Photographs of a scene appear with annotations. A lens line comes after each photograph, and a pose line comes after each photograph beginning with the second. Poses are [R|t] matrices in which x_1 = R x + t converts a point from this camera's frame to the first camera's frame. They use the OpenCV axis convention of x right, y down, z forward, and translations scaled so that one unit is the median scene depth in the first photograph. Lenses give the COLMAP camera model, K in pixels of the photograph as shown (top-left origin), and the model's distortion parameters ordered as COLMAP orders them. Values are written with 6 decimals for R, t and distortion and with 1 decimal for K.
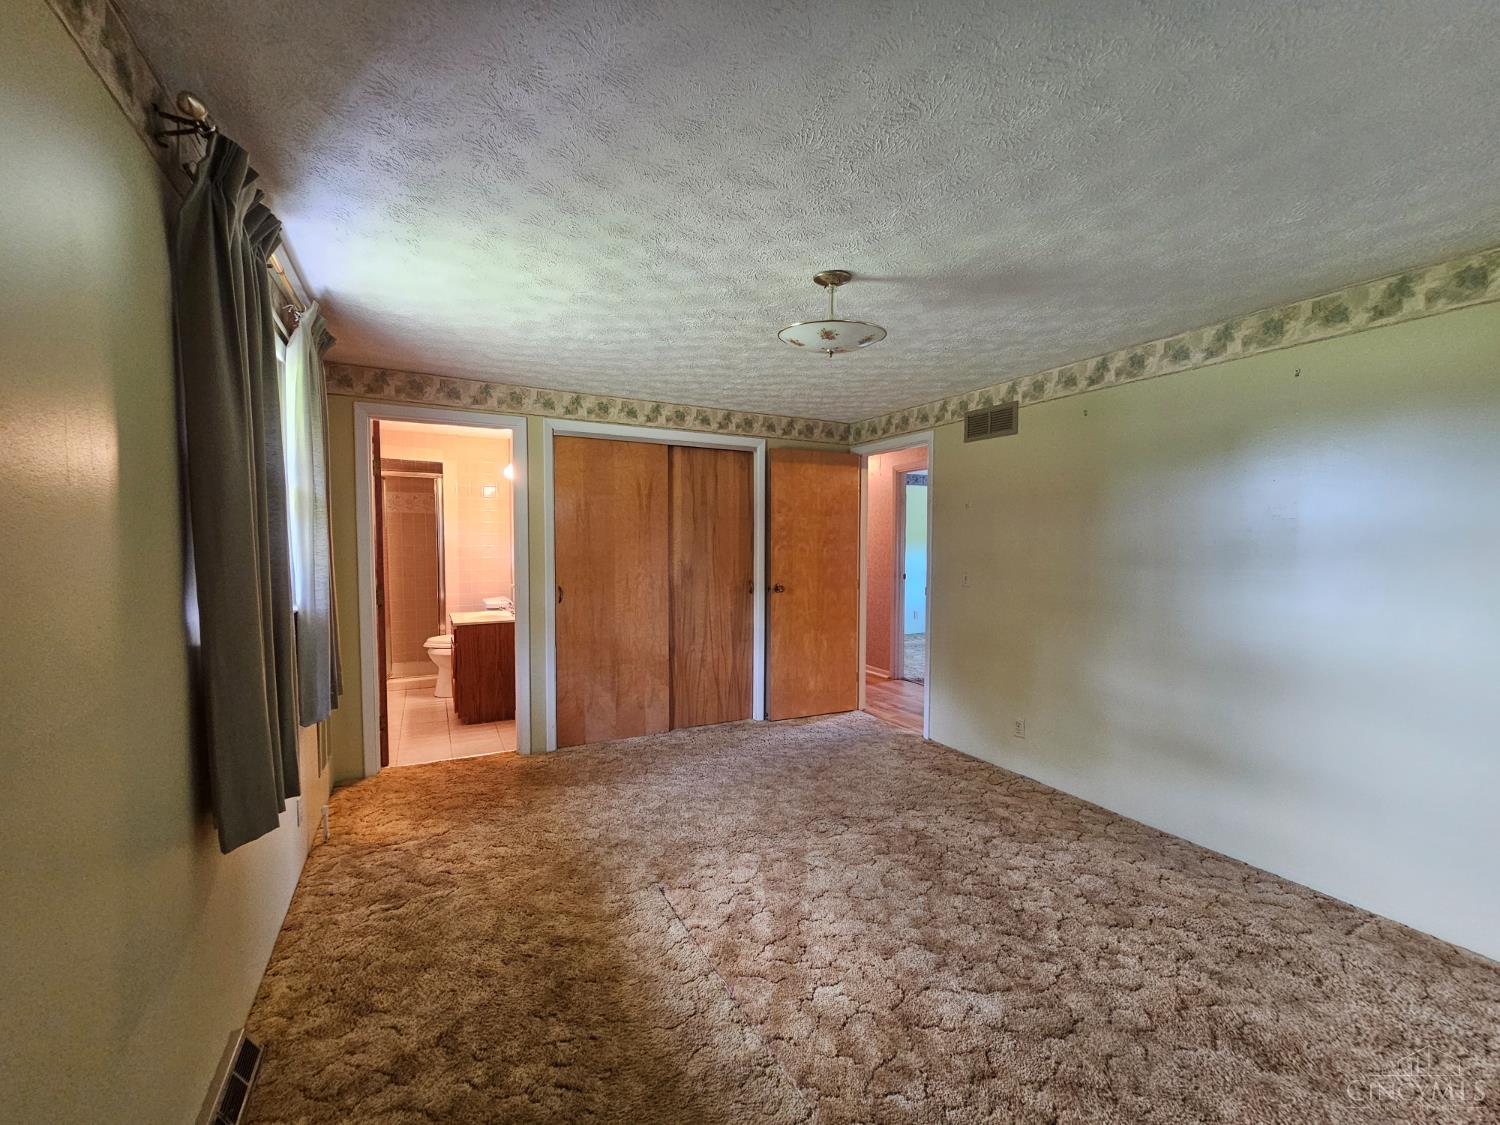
lens RADIAL K [[602.8, 0, 750.0], [0, 602.8, 562.5], [0, 0, 1]] dist [0.001298, 0.000081]
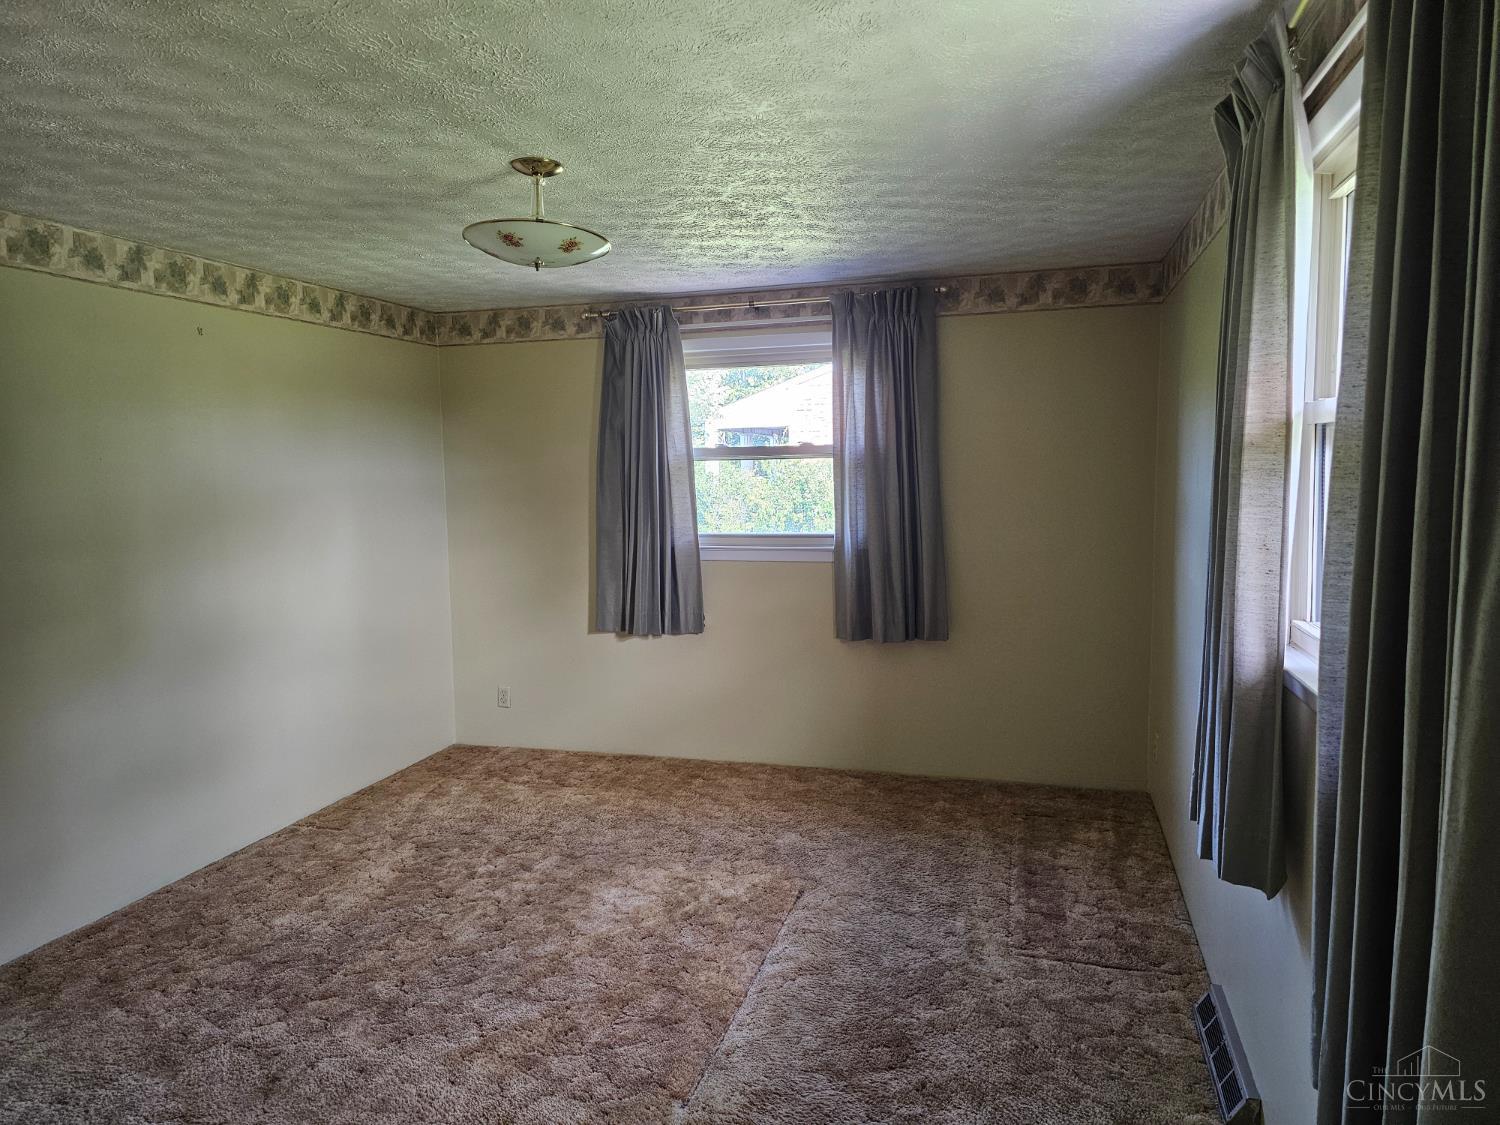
lens RADIAL K [[994.7, 0, 750.0], [0, 994.7, 562.5], [0, 0, 1]] dist [-0.001285, -0.000292]
pose [[-0.719937, -0.041370, 0.692806, -0.745705], [0.052594, 0.992100, 0.113895, -0.073609], [-0.692044, 0.118435, -0.712073, 1.398214]]
